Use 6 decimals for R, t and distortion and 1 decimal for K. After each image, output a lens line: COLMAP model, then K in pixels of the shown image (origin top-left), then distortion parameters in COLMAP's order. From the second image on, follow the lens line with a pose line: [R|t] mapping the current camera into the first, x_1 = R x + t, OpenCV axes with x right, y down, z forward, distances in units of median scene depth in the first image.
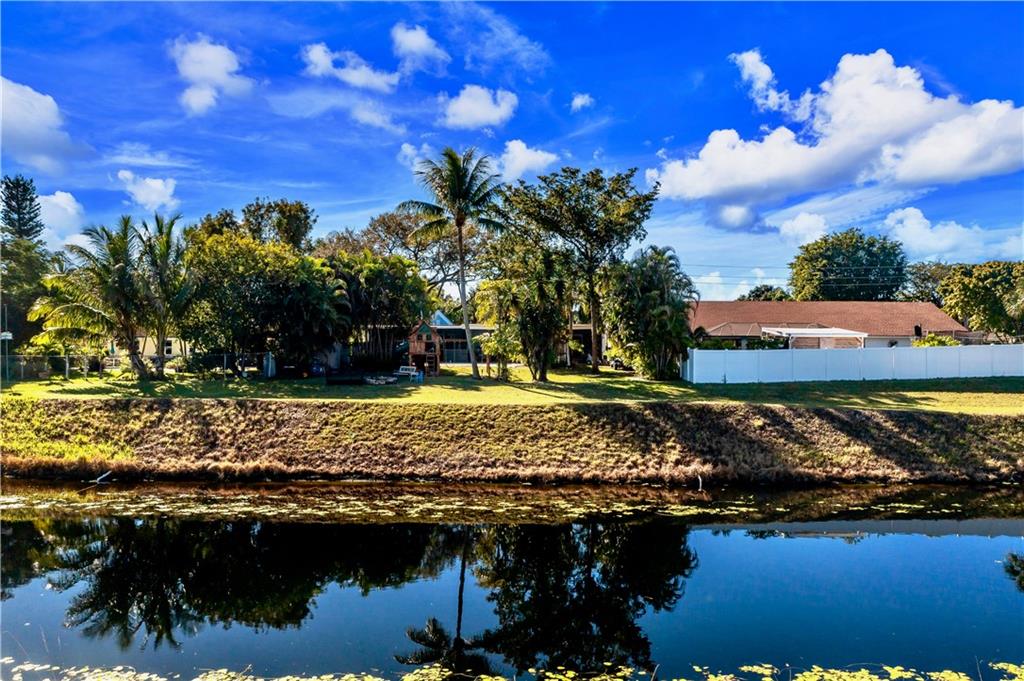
lens RADIAL K [[822.6, 0, 512.0], [0, 822.6, 340.5], [0, 0, 1]] dist [-0.055121, 0.005166]
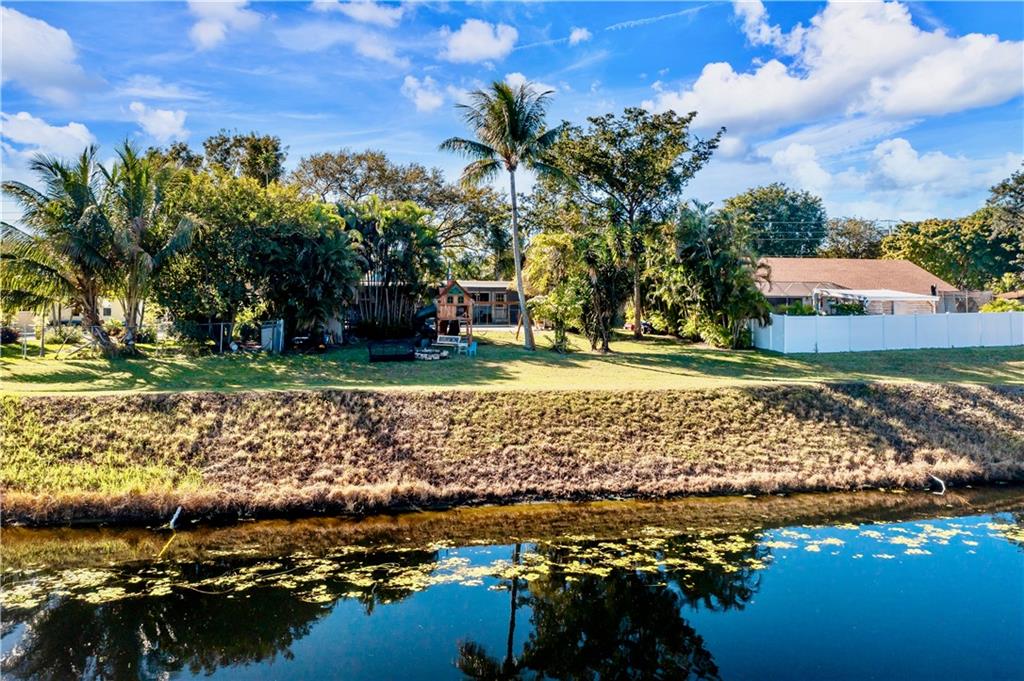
lens RADIAL K [[825.6, 0, 510.6], [0, 825.6, 258.7], [0, 0, 1]] dist [-0.013611, -0.021256]
pose [[0.979113, 0.009294, 0.203102, -0.328200], [-0.002189, 0.999379, -0.035175, -0.024018], [-0.203303, 0.033996, 0.978526, 0.227025]]
